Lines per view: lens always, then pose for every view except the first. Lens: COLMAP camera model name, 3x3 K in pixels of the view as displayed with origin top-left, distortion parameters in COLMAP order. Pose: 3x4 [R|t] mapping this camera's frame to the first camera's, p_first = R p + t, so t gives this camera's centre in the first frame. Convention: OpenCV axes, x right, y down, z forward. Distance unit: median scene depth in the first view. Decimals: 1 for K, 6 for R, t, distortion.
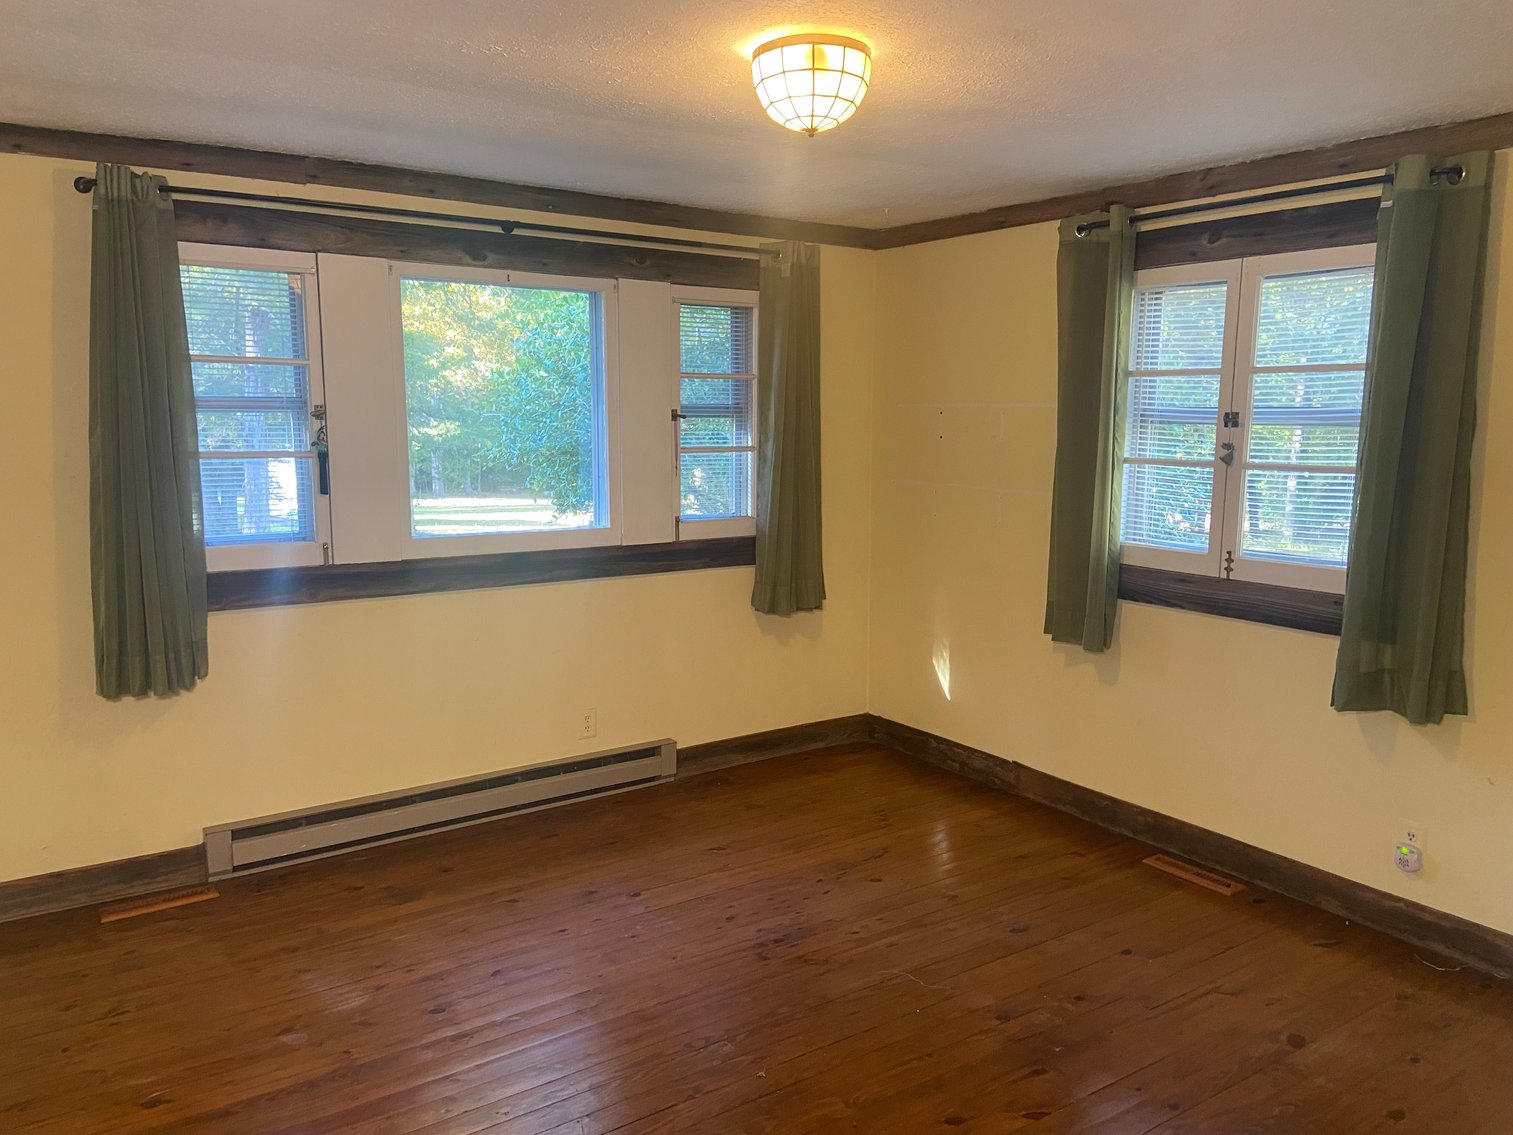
lens RADIAL K [[1145.4, 0, 757.8], [0, 1145.4, 564.8], [0, 0, 1]] dist [0.110391, -0.119326]
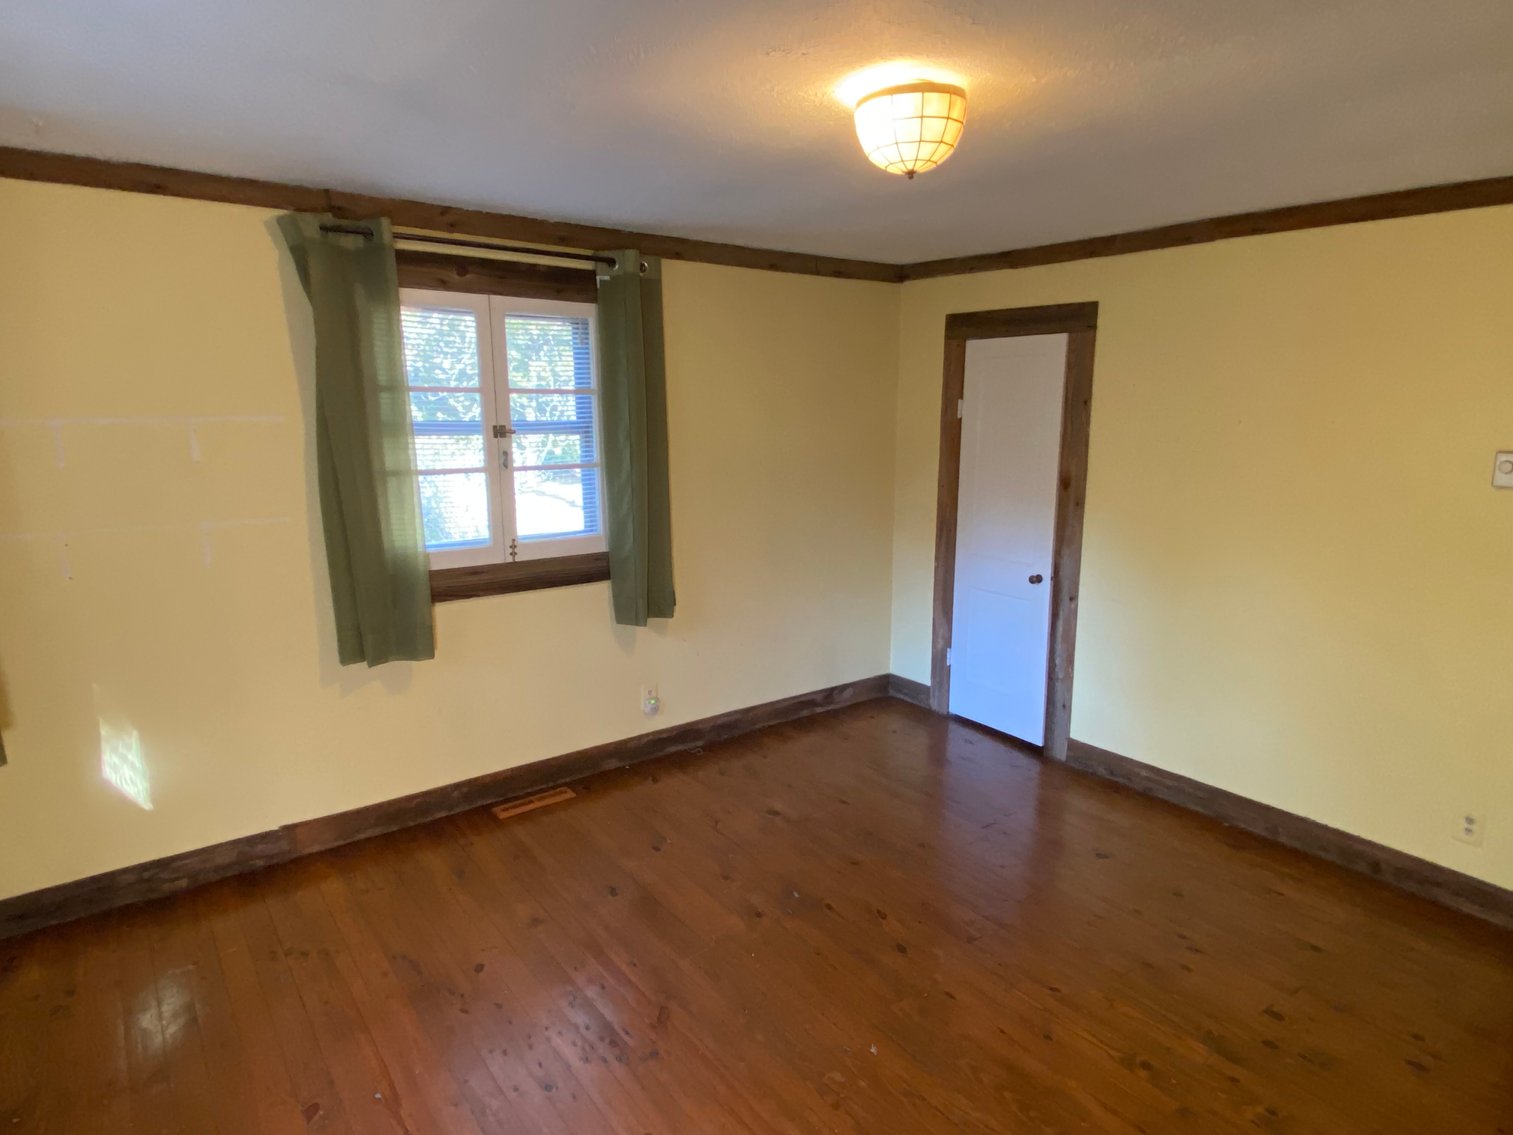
lens RADIAL K [[866.6, 0, 756.1], [0, 866.6, 574.3], [0, 0, 1]] dist [0.007772, -0.000975]
pose [[-0.049361, -0.188314, 0.980868, -0.509239], [0.141848, 0.970788, 0.193518, -0.116410], [-0.988657, 0.148686, -0.021207, 0.776892]]
